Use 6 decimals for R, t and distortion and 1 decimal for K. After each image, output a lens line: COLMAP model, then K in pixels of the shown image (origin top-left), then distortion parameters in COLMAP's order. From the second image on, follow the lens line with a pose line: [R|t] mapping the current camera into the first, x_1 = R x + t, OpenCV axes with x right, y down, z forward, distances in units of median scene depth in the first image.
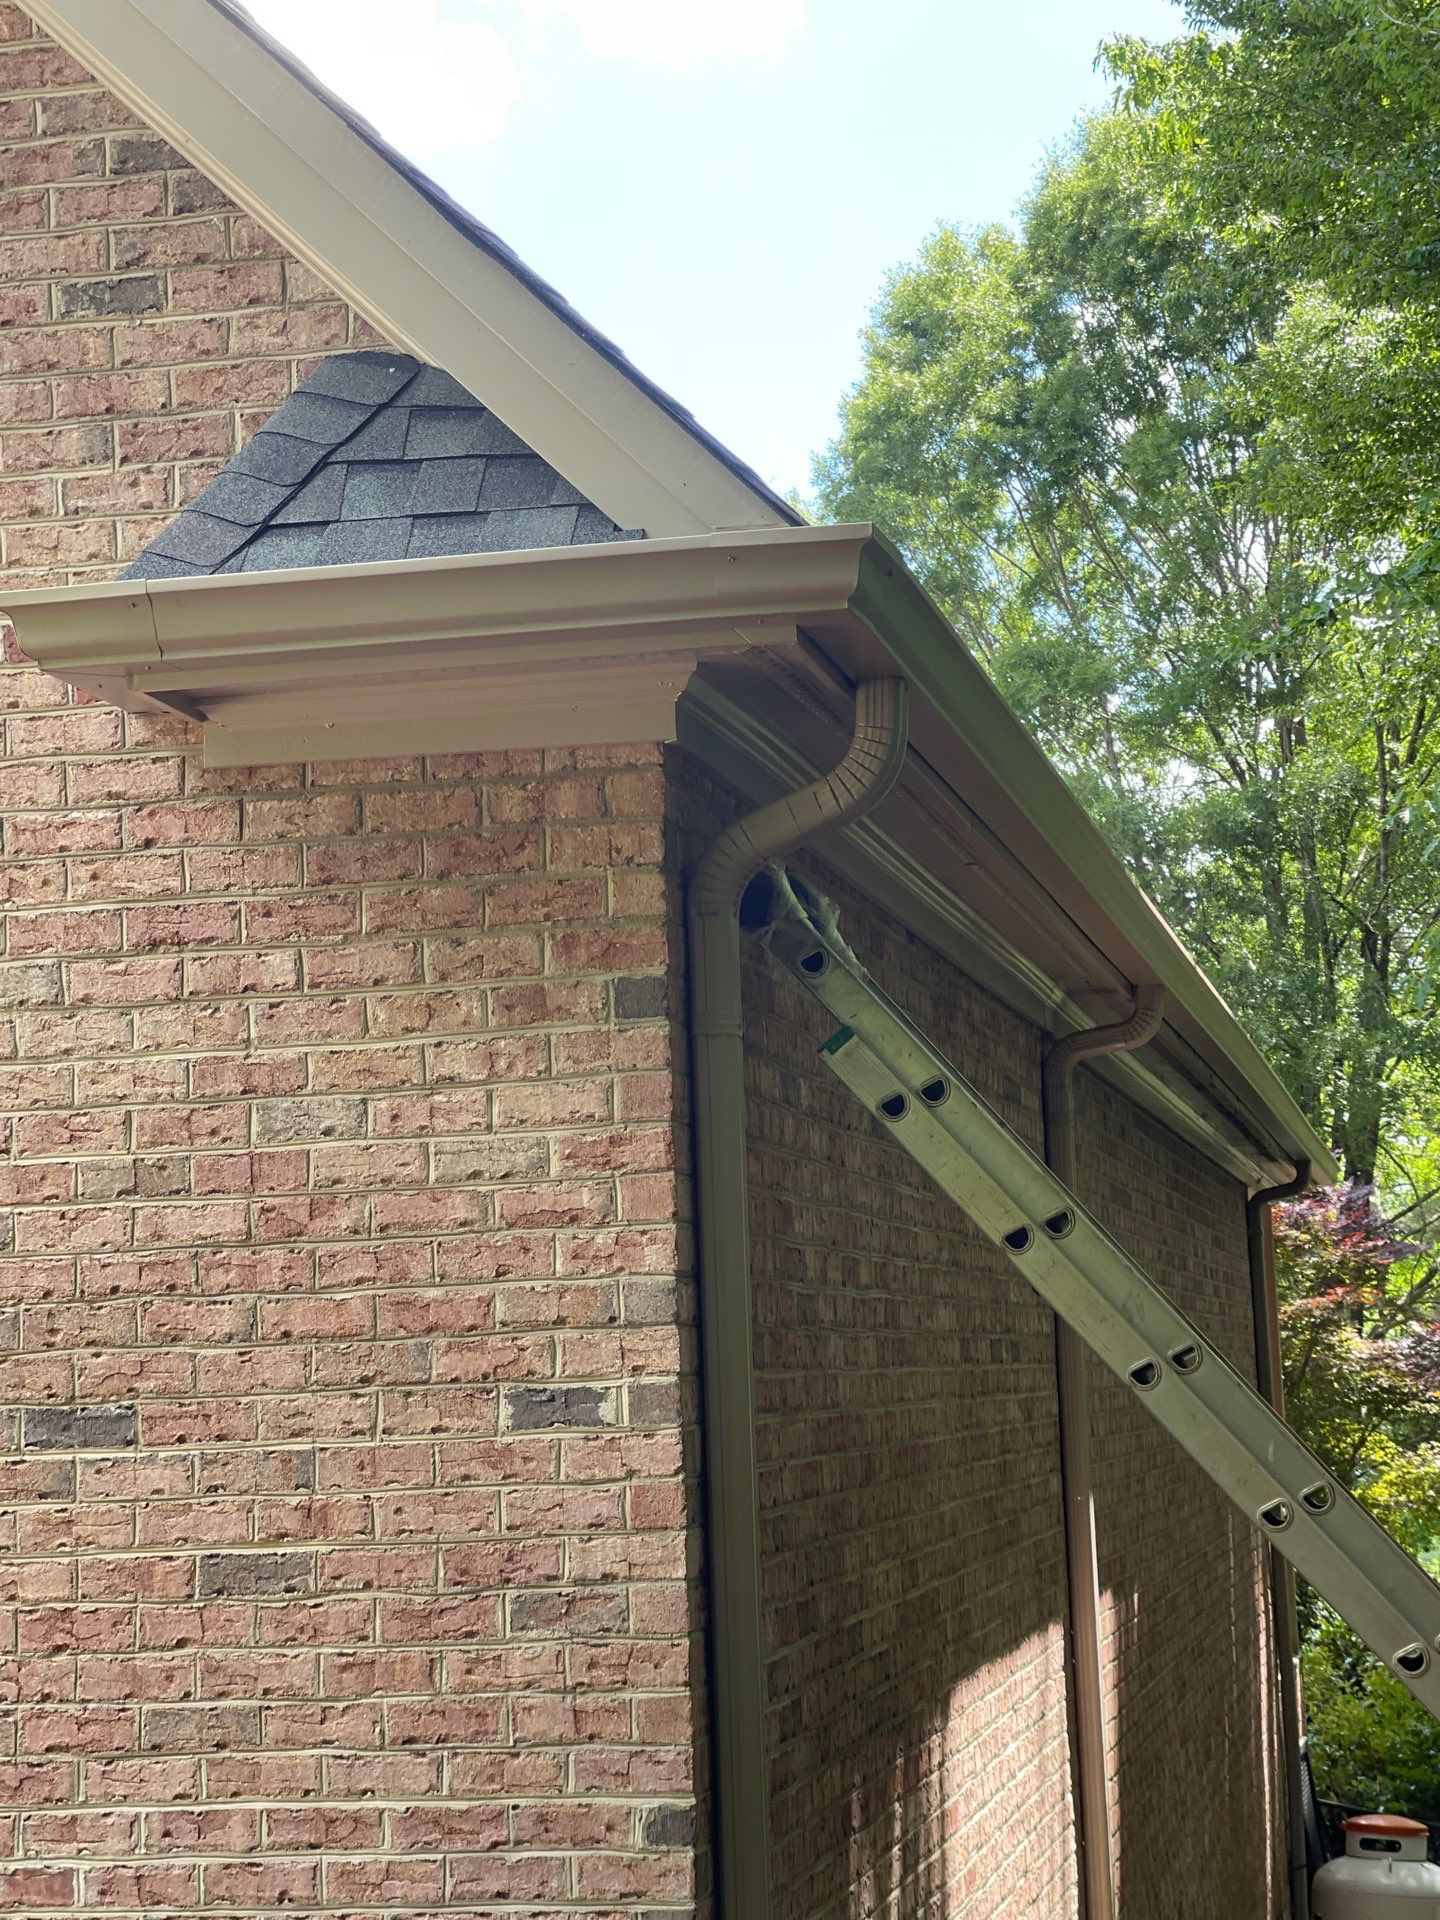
lens RADIAL K [[3670.8, 0, 721.3], [0, 3670.8, 958.6], [0, 0, 1]] dist [0.160102, 0.760378]
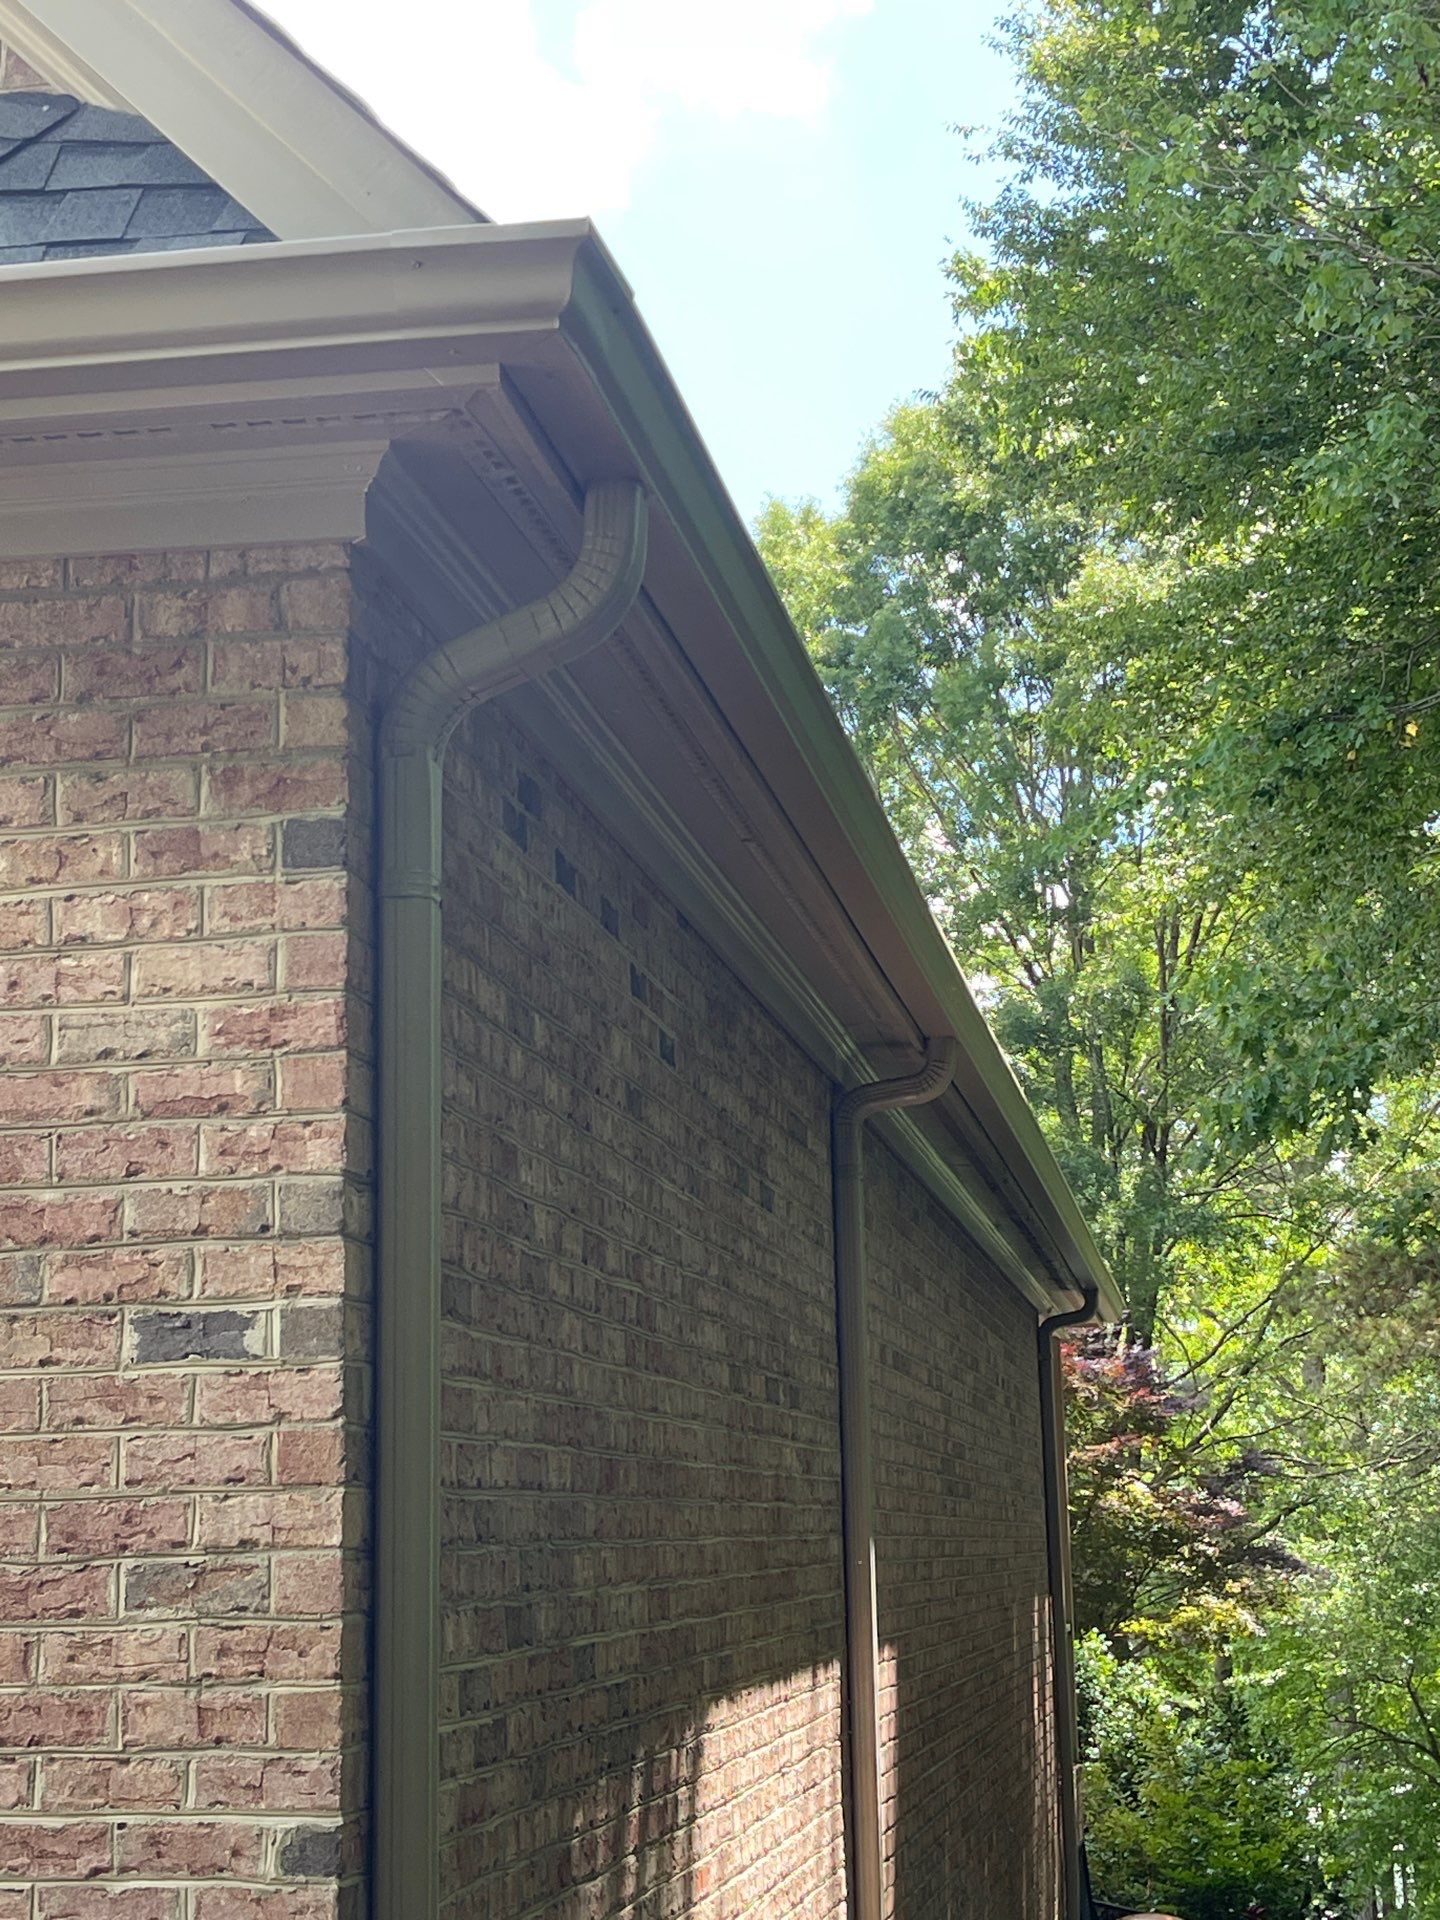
lens RADIAL K [[3177.8, 0, 675.6], [0, 3177.8, 958.0], [0, 0, 1]] dist [0.156742, -0.588558]
pose [[0.999367, 0.024200, 0.026088, 0.041491], [-0.022389, 0.997460, -0.067626, 0.083143], [-0.027658, 0.066999, 0.997370, 0.282082]]
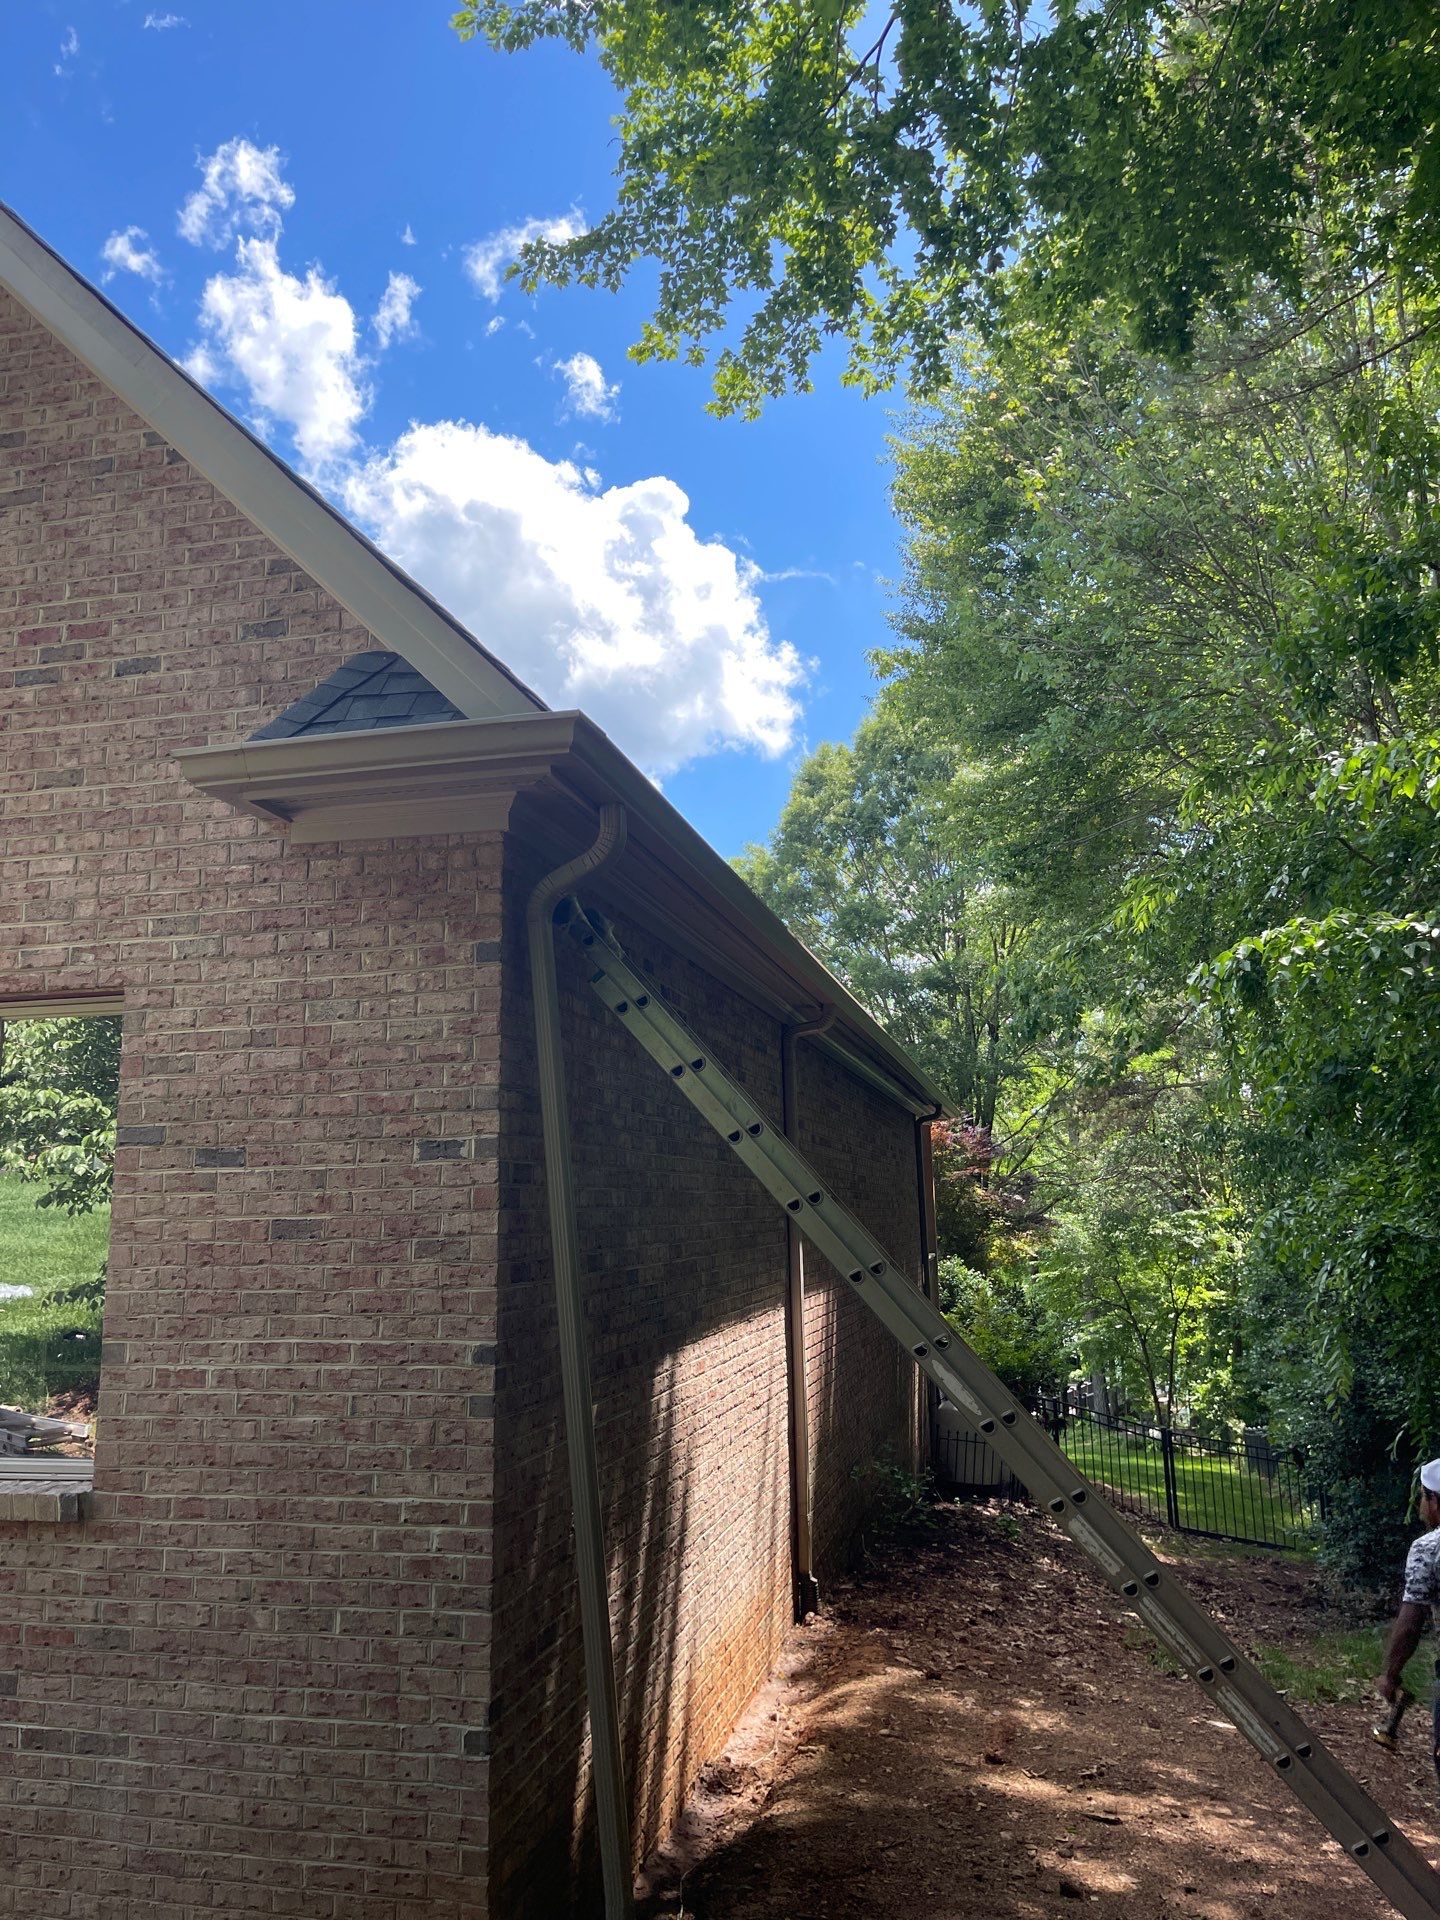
lens RADIAL K [[1453.4, 0, 711.1], [0, 1453.4, 949.1], [0, 0, 1]] dist [0.053369, -0.057888]
pose [[0.999479, 0.011988, -0.029957, 0.128009], [-0.013912, 0.997796, -0.064878, 0.060349], [0.029113, 0.065261, 0.997443, 0.184422]]
